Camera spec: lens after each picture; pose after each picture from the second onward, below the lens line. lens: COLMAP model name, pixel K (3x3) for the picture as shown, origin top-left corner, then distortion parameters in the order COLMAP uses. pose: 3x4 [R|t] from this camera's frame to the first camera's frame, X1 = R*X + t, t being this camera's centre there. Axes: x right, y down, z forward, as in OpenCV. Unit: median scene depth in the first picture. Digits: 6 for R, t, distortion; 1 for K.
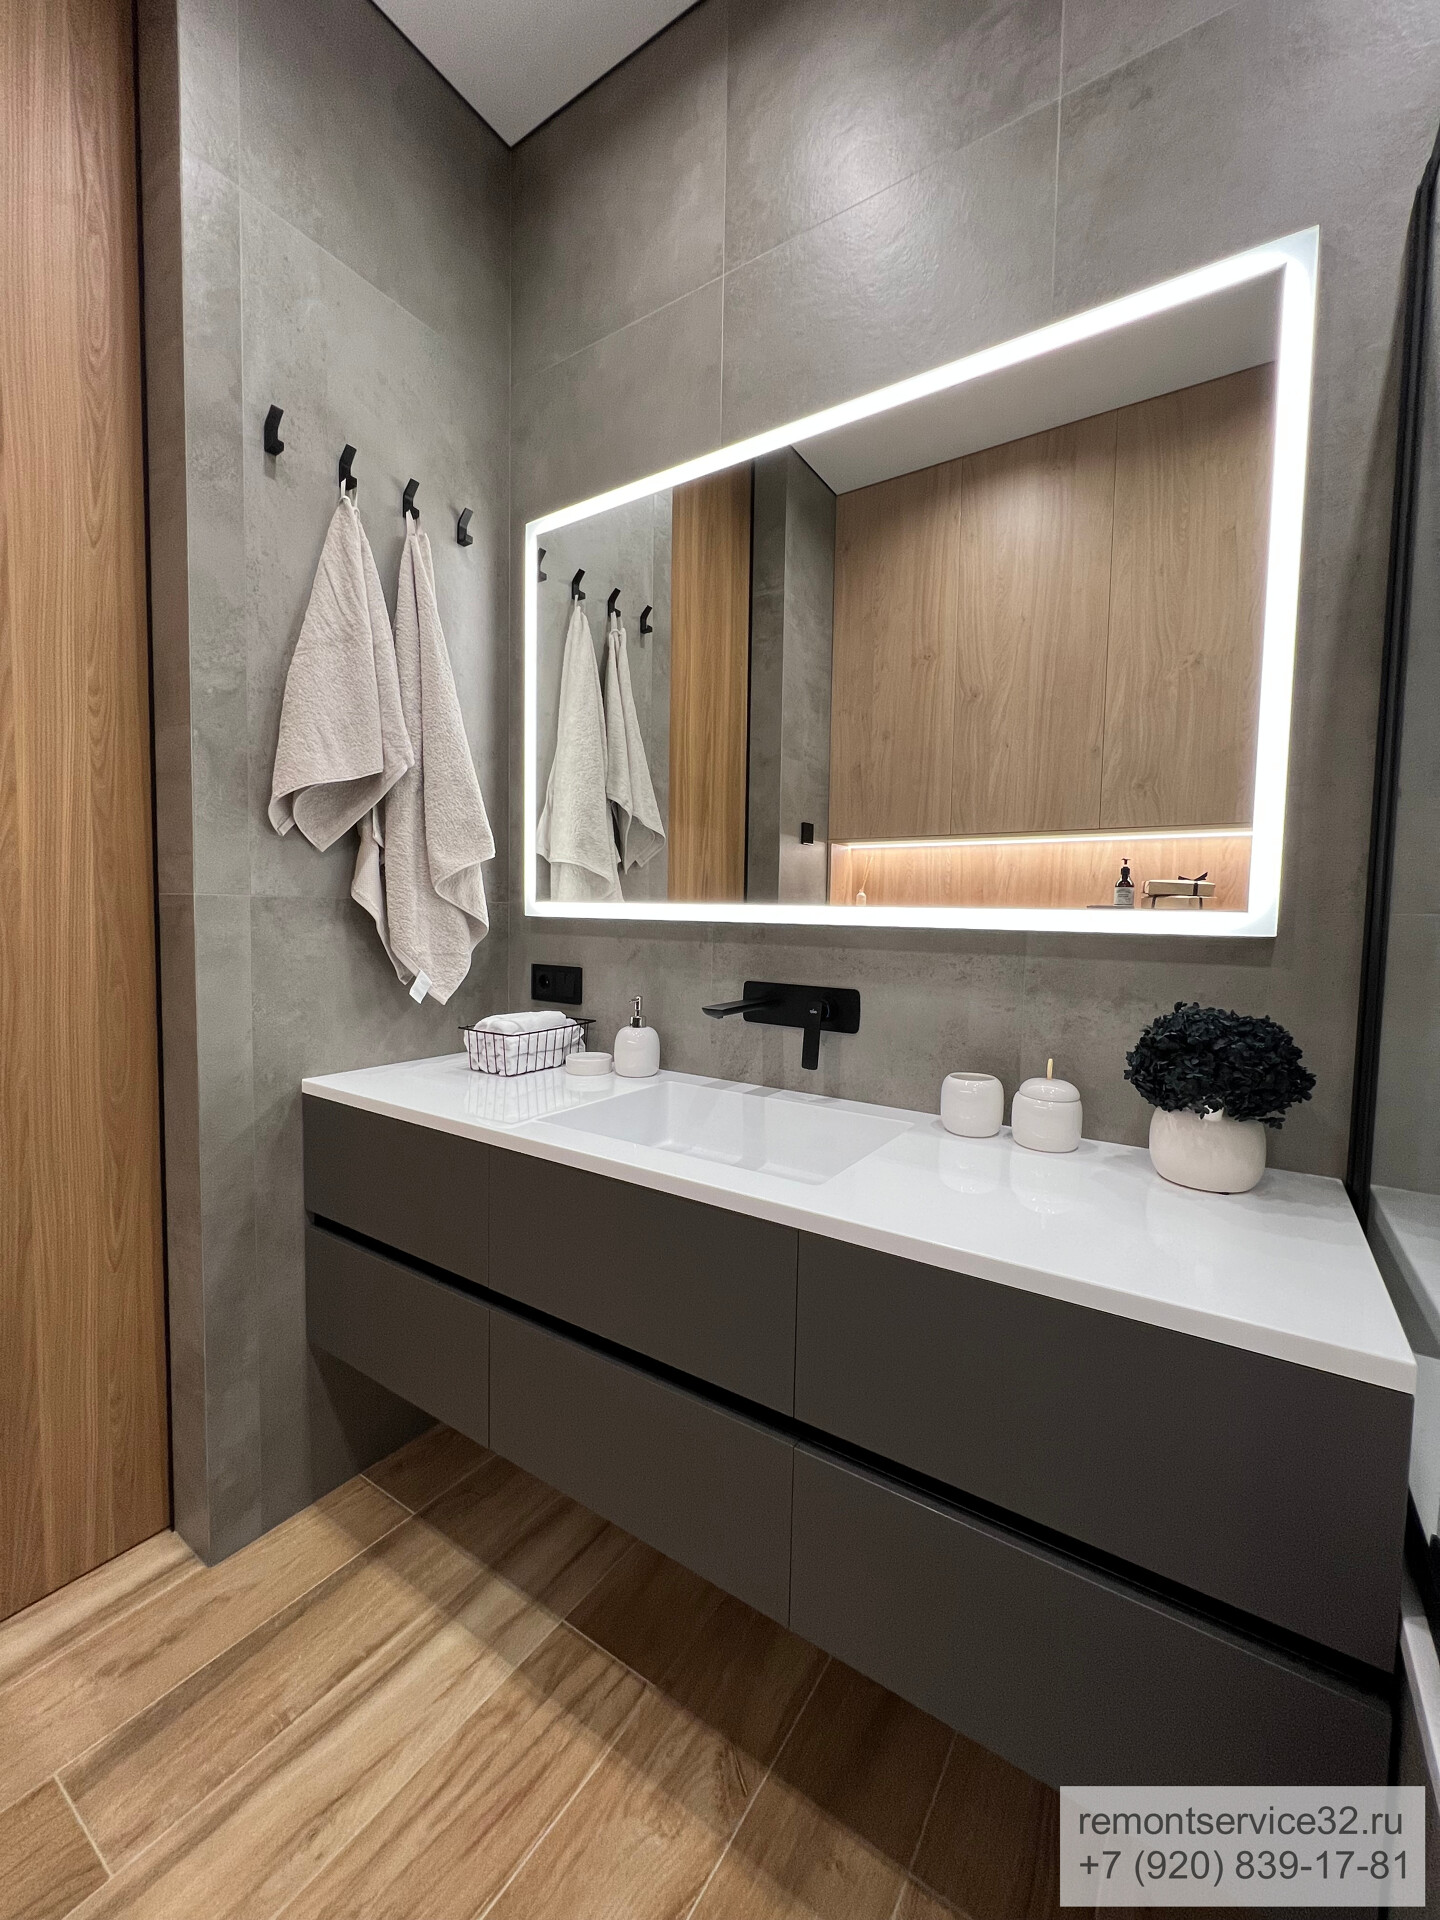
lens RADIAL K [[765.6, 0, 728.8], [0, 765.6, 957.9], [0, 0, 1]] dist [-0.004665, 0.001039]
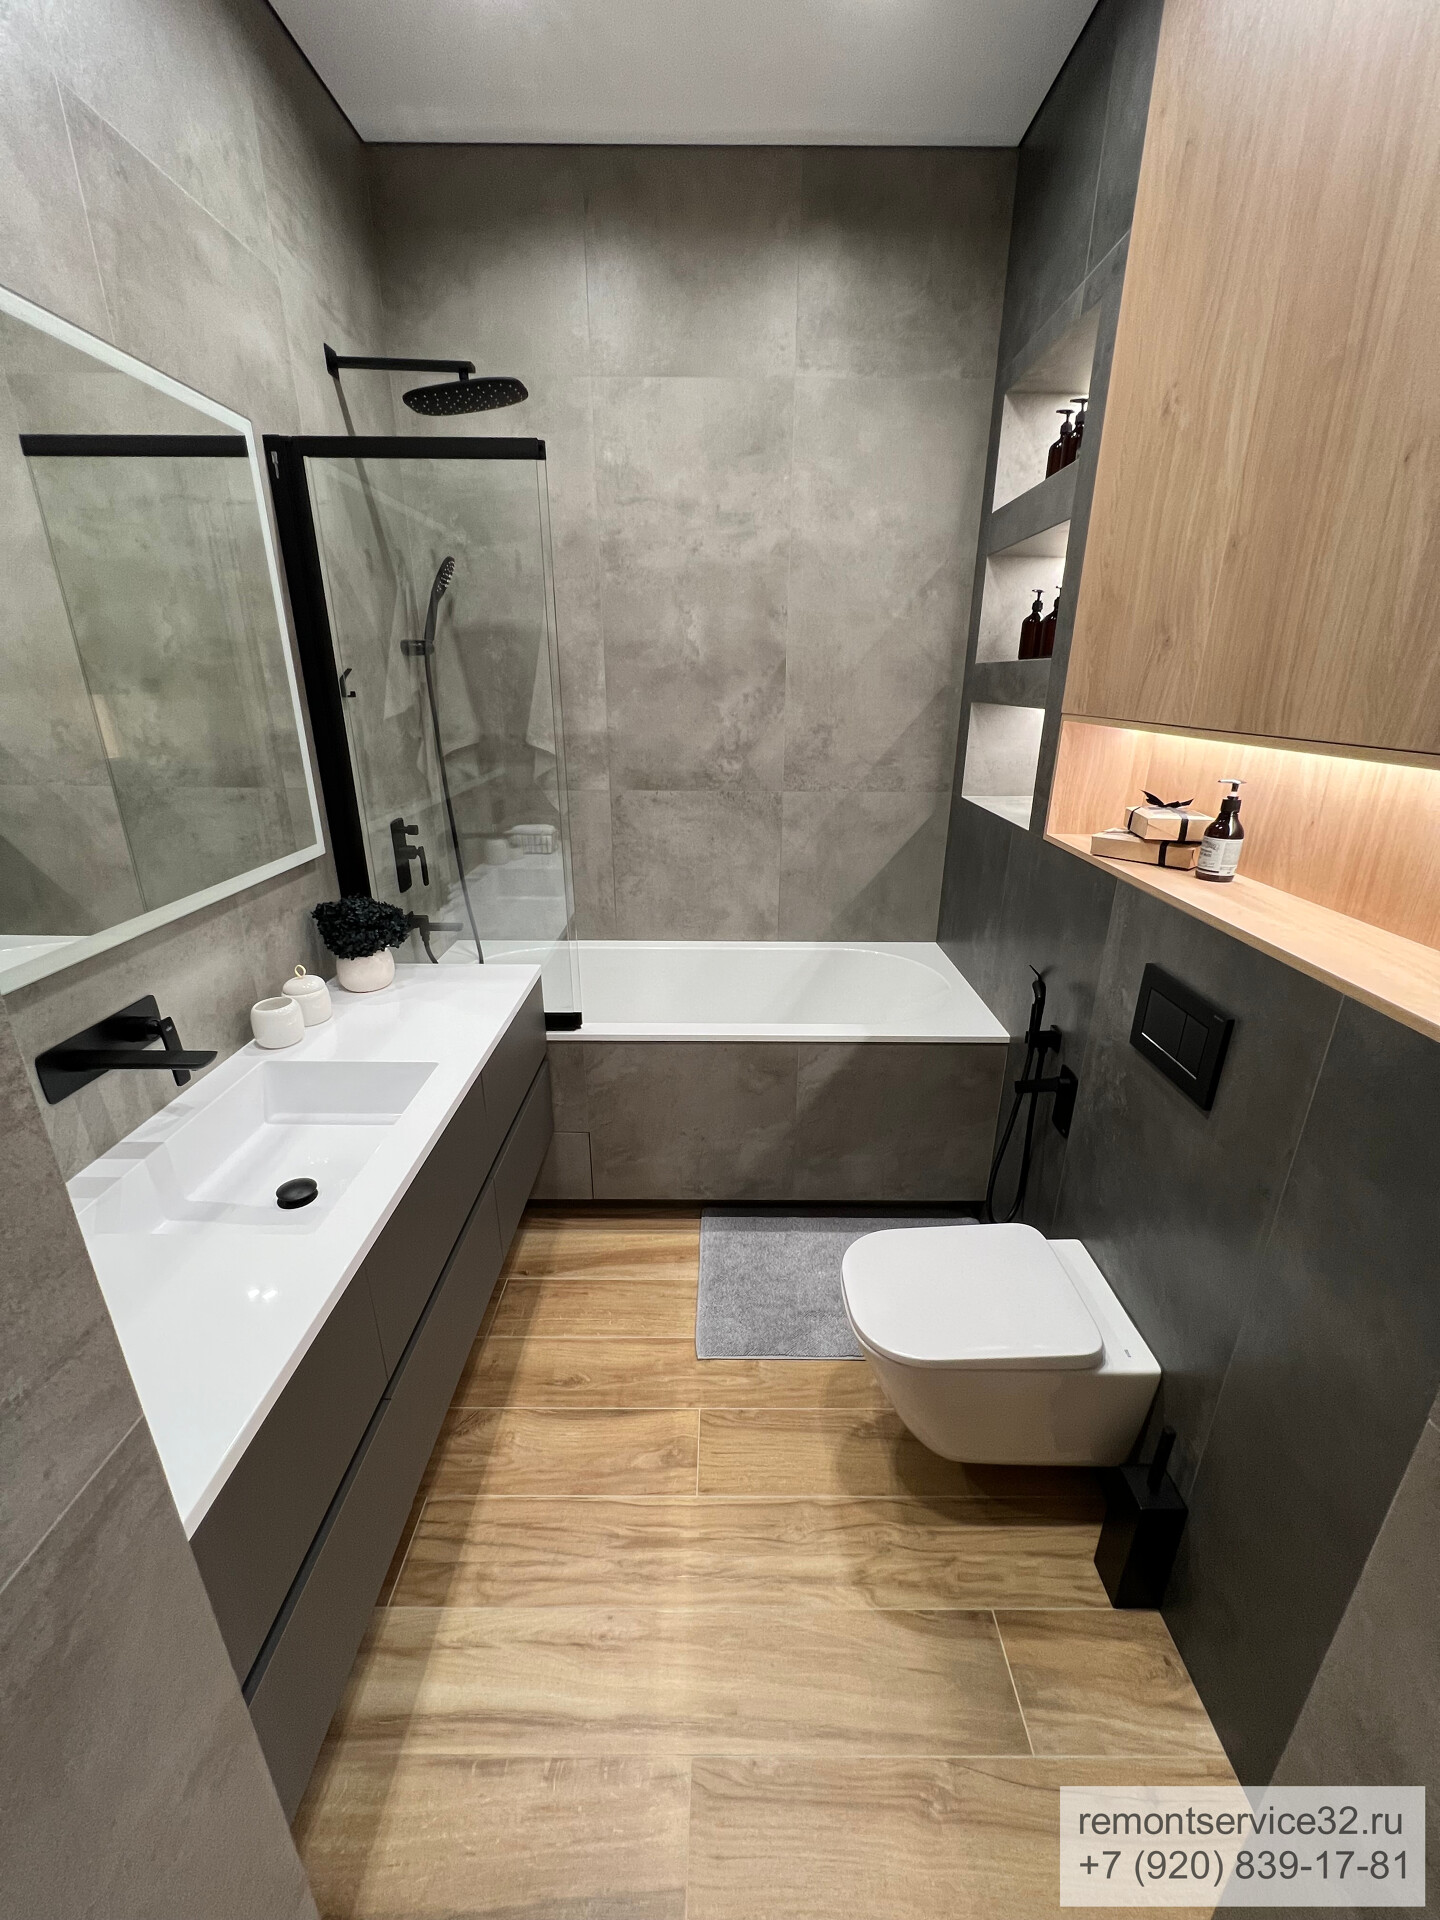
lens RADIAL K [[765.6, 0, 720.9], [0, 765.6, 961.9], [0, 0, 1]] dist [-0.004665, 0.001039]
pose [[-0.544998, -0.311449, 0.778445, -1.195877], [0.037207, 0.918549, 0.393552, -0.432929], [-0.837611, 0.243448, -0.489019, 1.060691]]
